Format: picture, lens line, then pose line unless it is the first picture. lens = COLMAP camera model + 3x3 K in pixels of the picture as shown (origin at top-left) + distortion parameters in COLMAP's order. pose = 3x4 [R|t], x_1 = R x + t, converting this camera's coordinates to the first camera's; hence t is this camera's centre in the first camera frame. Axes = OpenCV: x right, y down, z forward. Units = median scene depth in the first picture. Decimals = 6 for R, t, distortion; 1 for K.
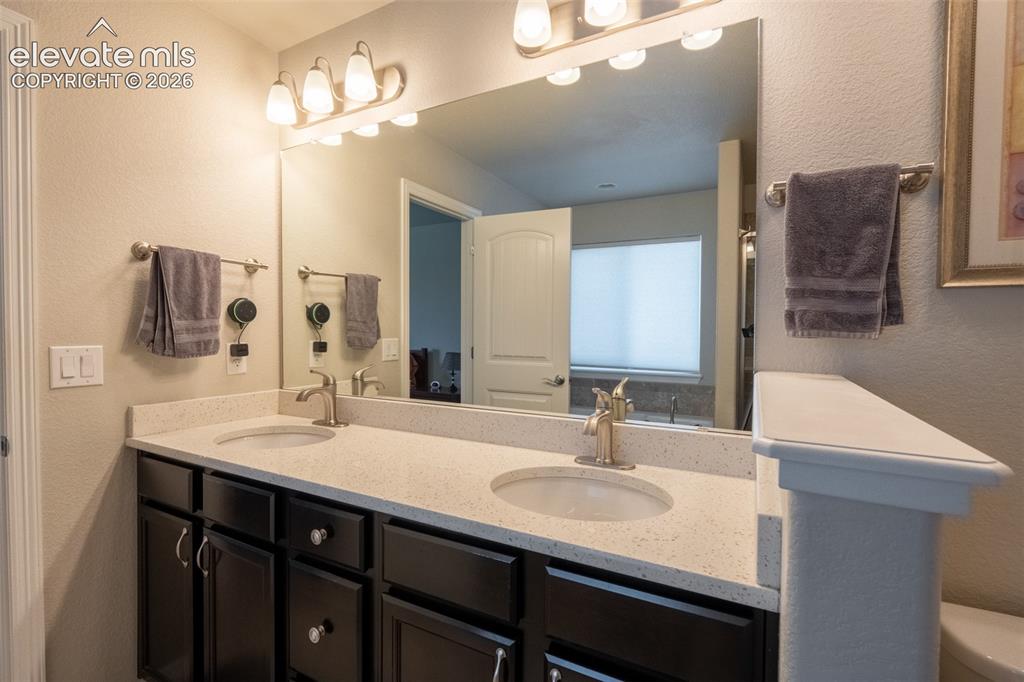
lens RADIAL K [[453.3, 0, 510.2], [0, 453.3, 340.3], [0, 0, 1]] dist [-0.004149, -0.000336]
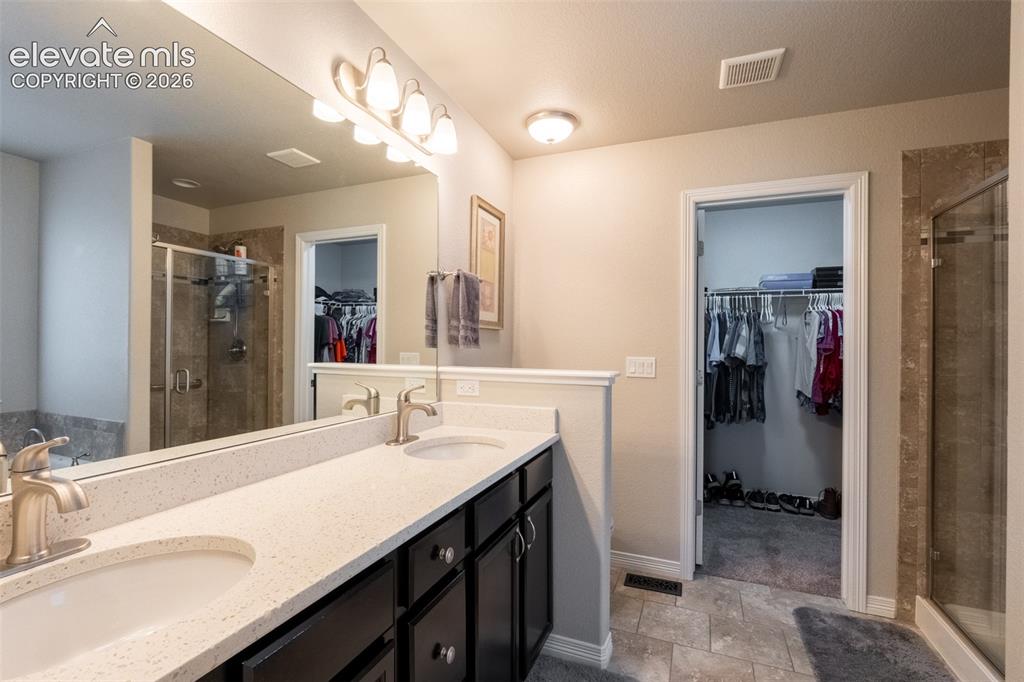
lens RADIAL K [[453.3, 0, 510.2], [0, 453.3, 340.3], [0, 0, 1]] dist [-0.004149, -0.000336]
pose [[-0.092261, 0.037685, 0.995022, -0.829760], [0.054922, 0.997955, -0.032703, 0.036622], [-0.994219, 0.051631, -0.094142, 0.619873]]
